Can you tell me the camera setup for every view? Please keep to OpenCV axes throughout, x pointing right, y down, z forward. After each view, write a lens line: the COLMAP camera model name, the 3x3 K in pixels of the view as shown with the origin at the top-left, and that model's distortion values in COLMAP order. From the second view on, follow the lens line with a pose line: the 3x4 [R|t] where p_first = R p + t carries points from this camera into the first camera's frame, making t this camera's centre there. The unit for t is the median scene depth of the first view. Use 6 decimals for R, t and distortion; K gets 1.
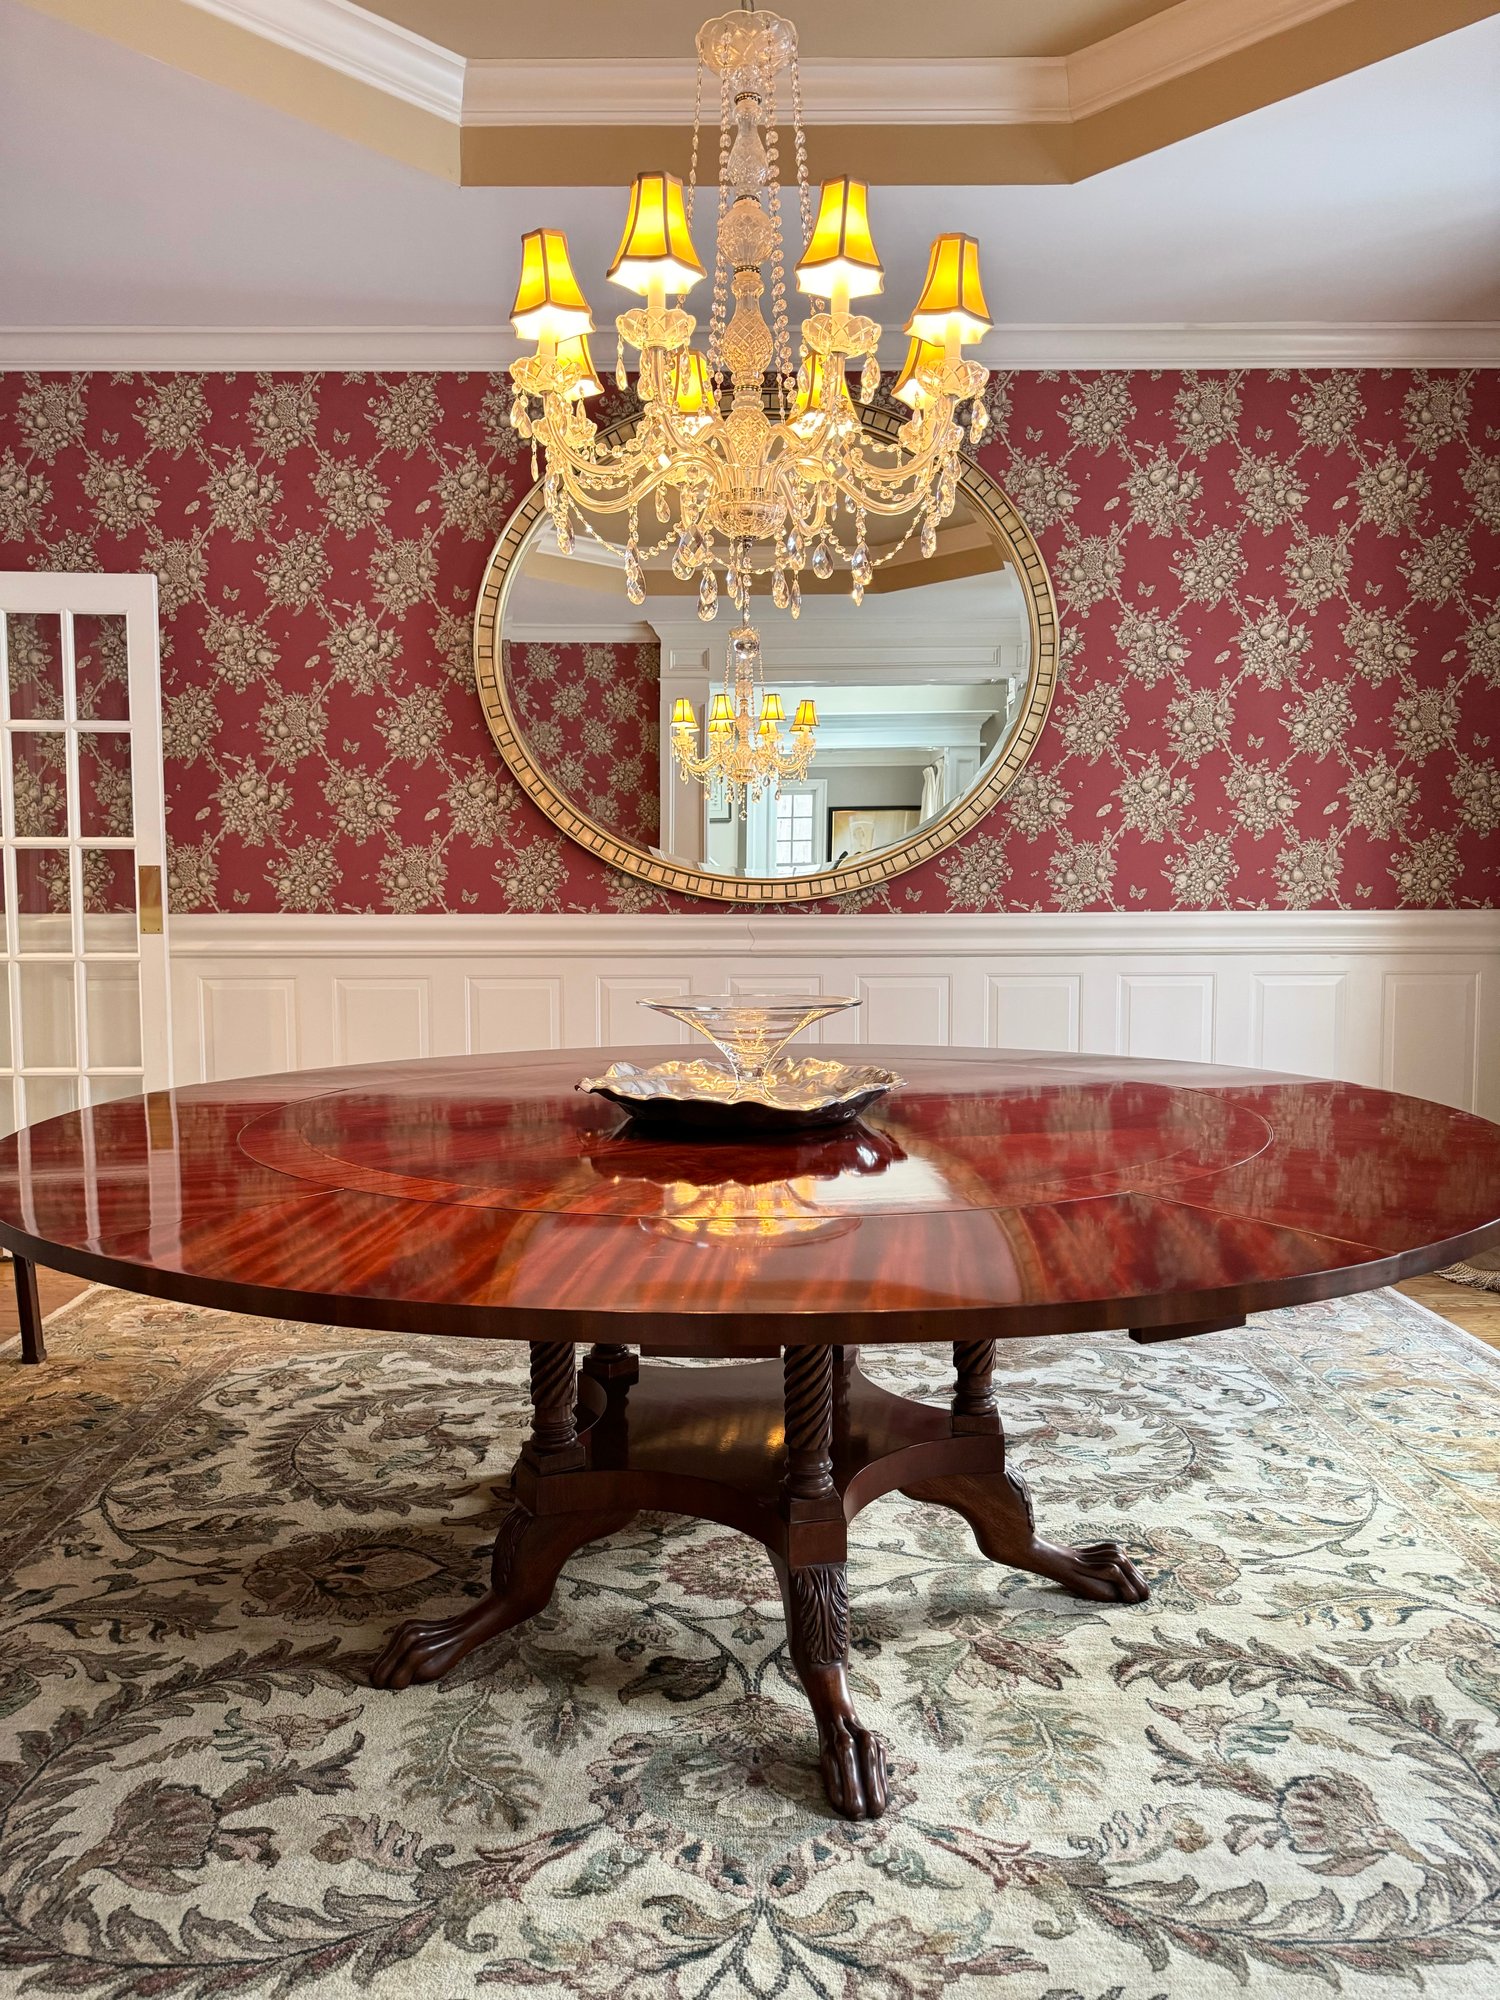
lens RADIAL K [[1425.3, 0, 752.0], [0, 1425.3, 1002.7], [0, 0, 1]] dist [0.016444, -0.019832]
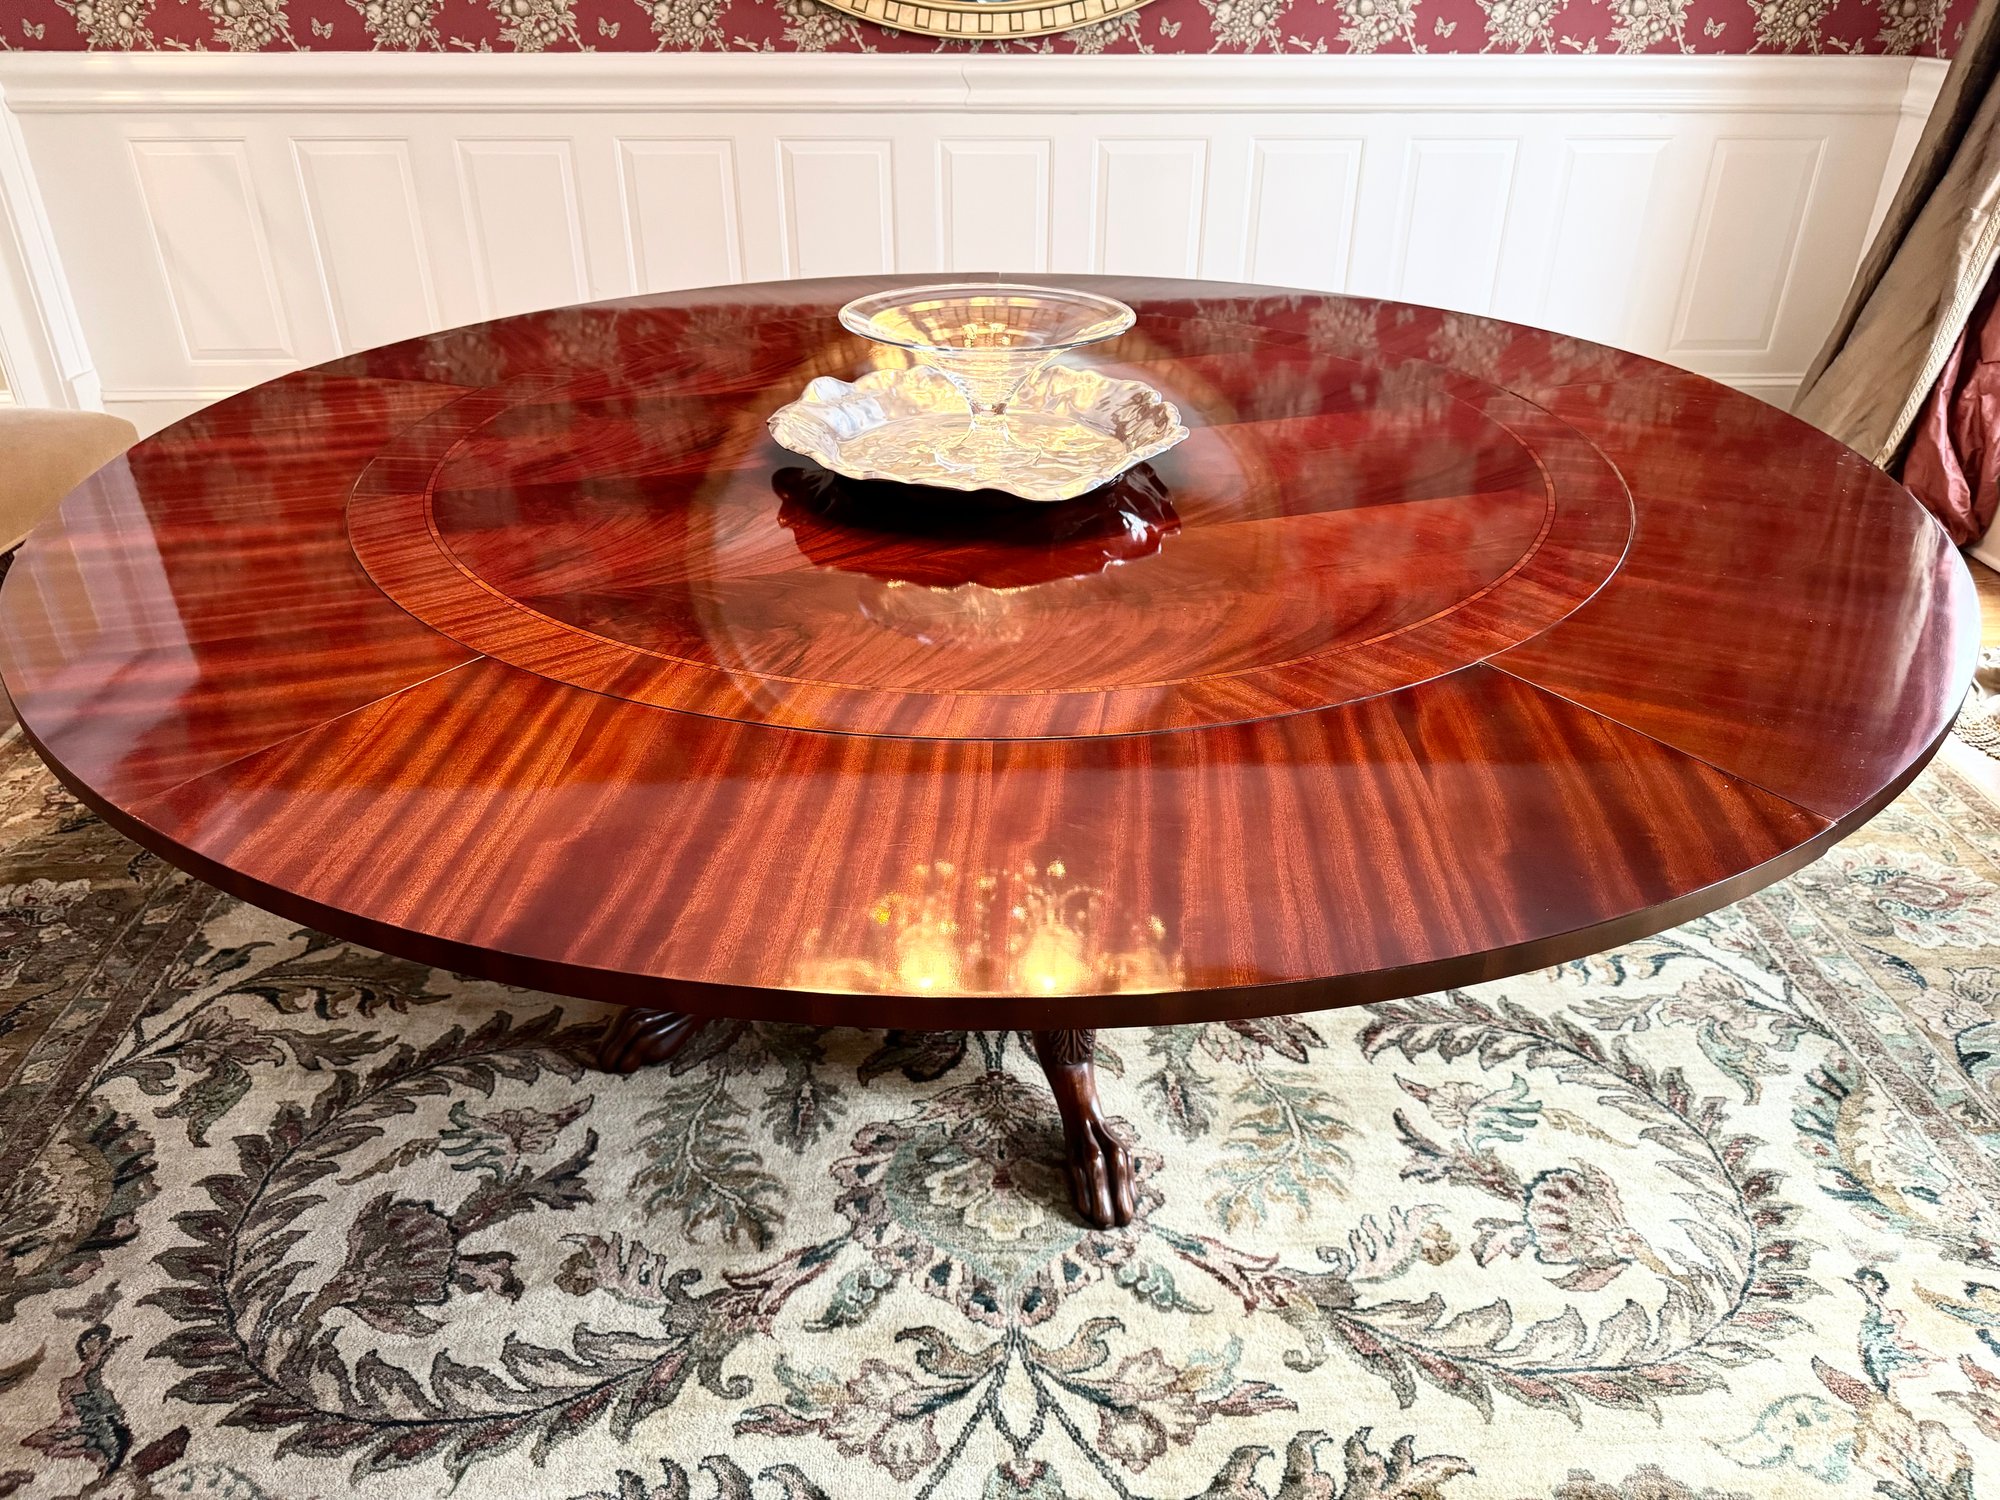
lens RADIAL K [[1435.6, 0, 1001.5], [0, 1435.6, 756.6], [0, 0, 1]] dist [0.008332, -0.015836]
pose [[0.999433, -0.010297, 0.032049, -0.024549], [-0.004741, 0.899524, 0.436845, -0.142830], [-0.033328, -0.436750, 0.898965, 0.220310]]
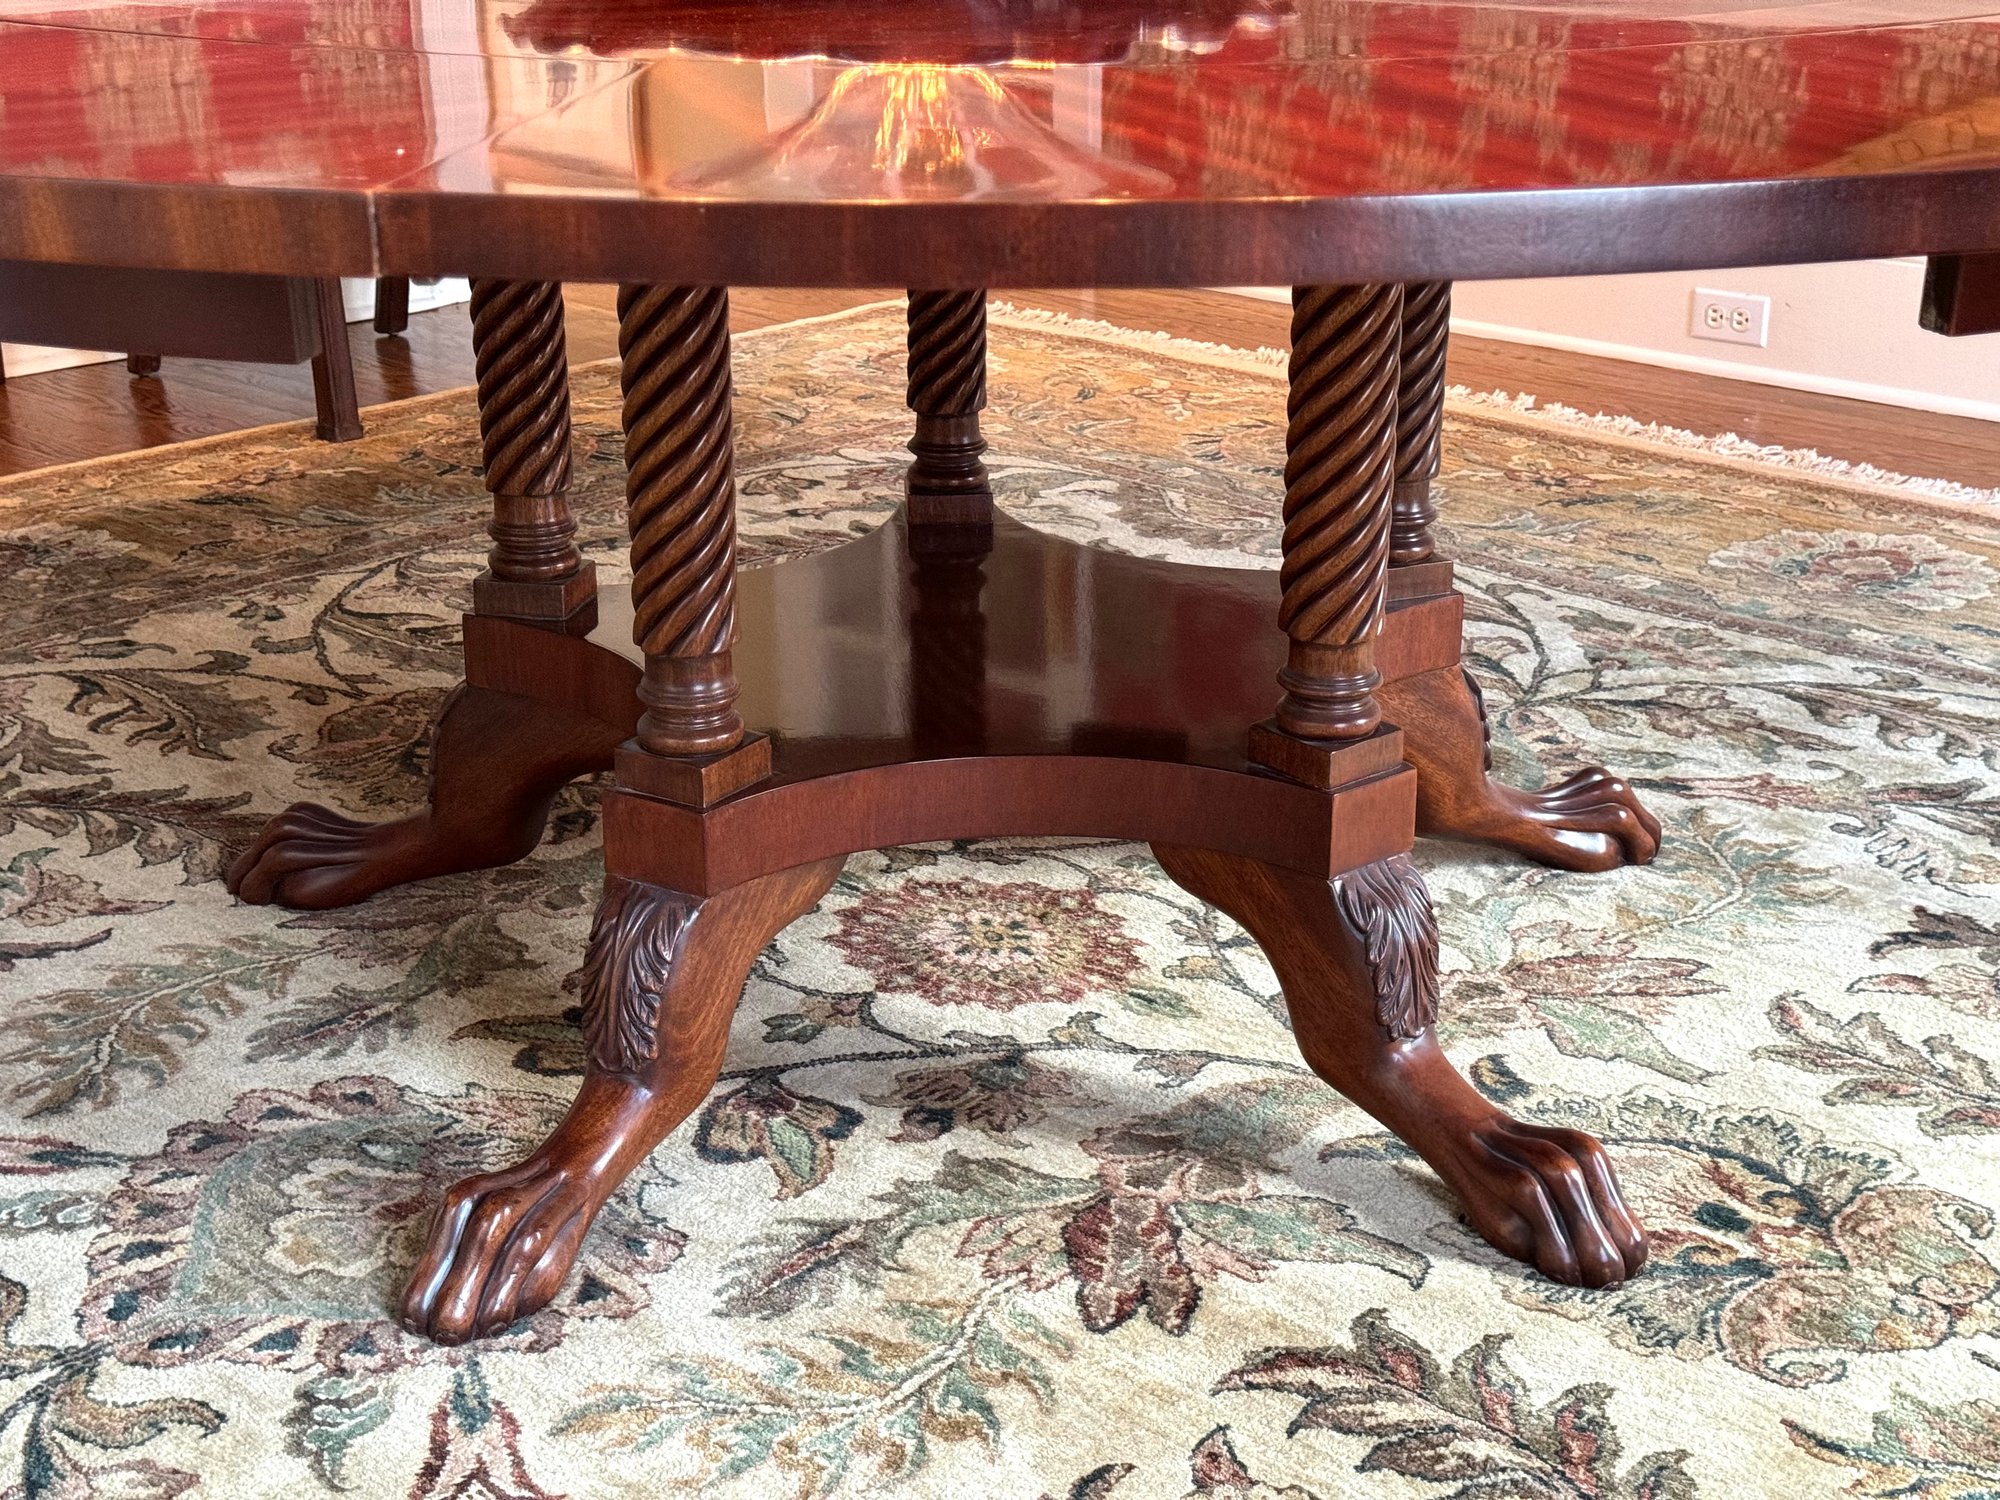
lens RADIAL K [[2828.1, 0, 996.7], [0, 2828.1, 793.0], [0, 0, 1]] dist [0.031739, 0.172614]
pose [[0.728826, 0.256372, -0.634891, 0.709392], [-0.059051, 0.947336, 0.314751, 0.064631], [0.682148, -0.191908, 0.705582, 0.425998]]
